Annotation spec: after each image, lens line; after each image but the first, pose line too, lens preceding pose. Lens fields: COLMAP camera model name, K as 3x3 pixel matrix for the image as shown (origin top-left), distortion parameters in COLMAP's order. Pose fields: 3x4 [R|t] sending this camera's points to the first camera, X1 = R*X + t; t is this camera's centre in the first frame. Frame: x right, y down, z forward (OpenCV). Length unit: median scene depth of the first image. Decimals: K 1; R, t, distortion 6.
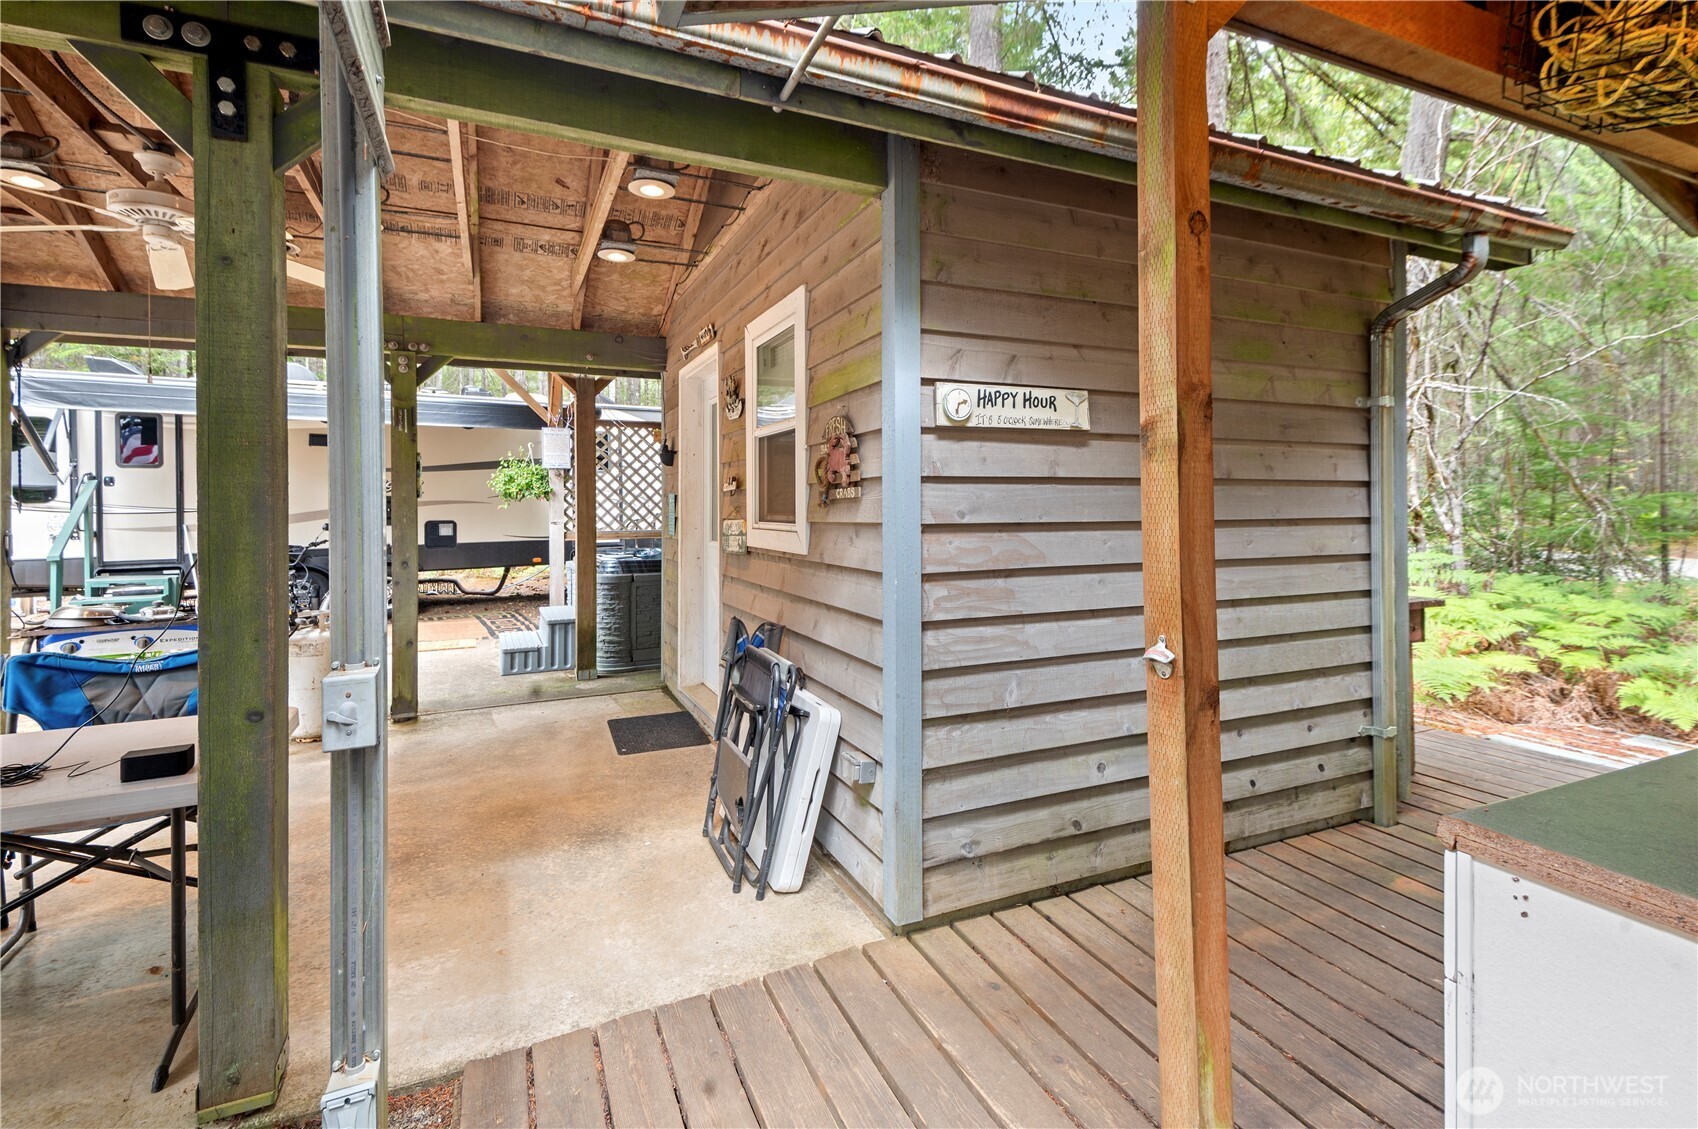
lens RADIAL K [[772.1, 0, 849.0], [0, 772.1, 526.9], [0, 0, 1]] dist [0.037326, -0.016306]
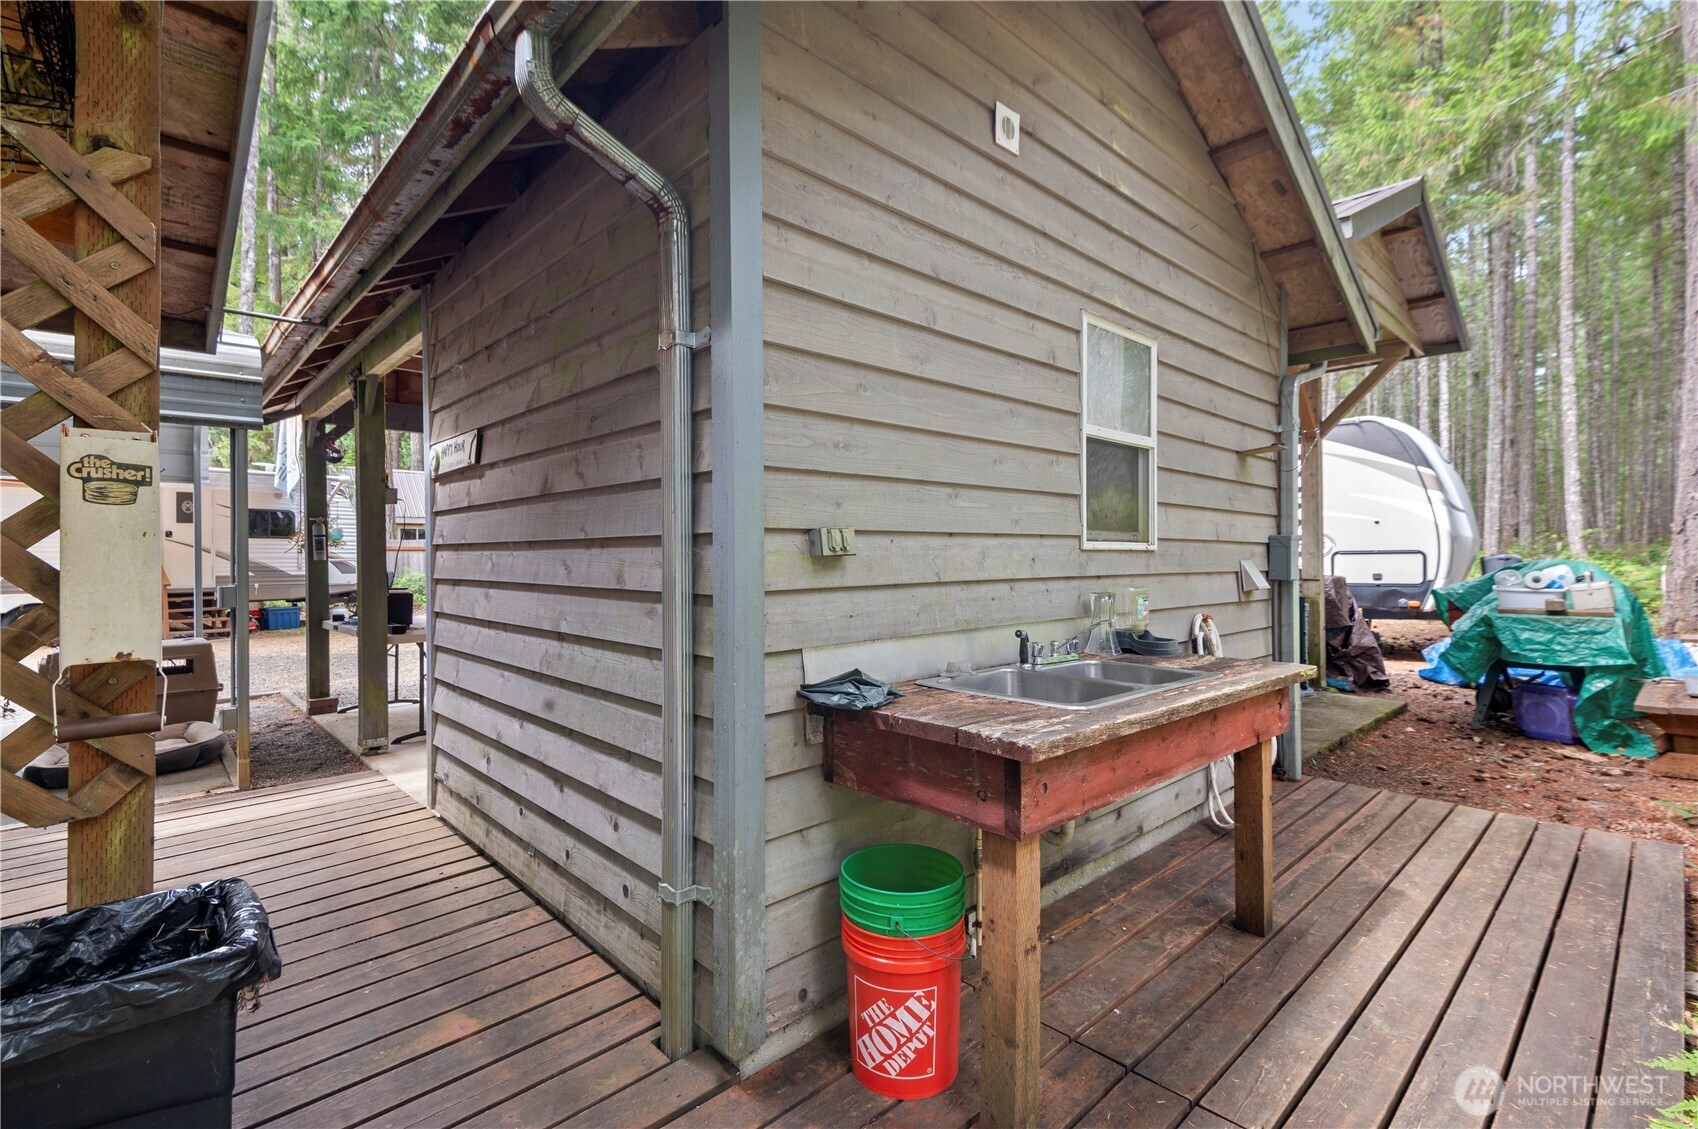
lens RADIAL K [[765.3, 0, 874.8], [0, 765.3, 540.0], [0, 0, 1]] dist [0.027653, -0.020088]
pose [[0.342943, -0.001032, -0.939356, 1.443449], [-0.021877, 0.999719, -0.009085, -0.009285], [0.939102, 0.023666, 0.342824, 1.041092]]
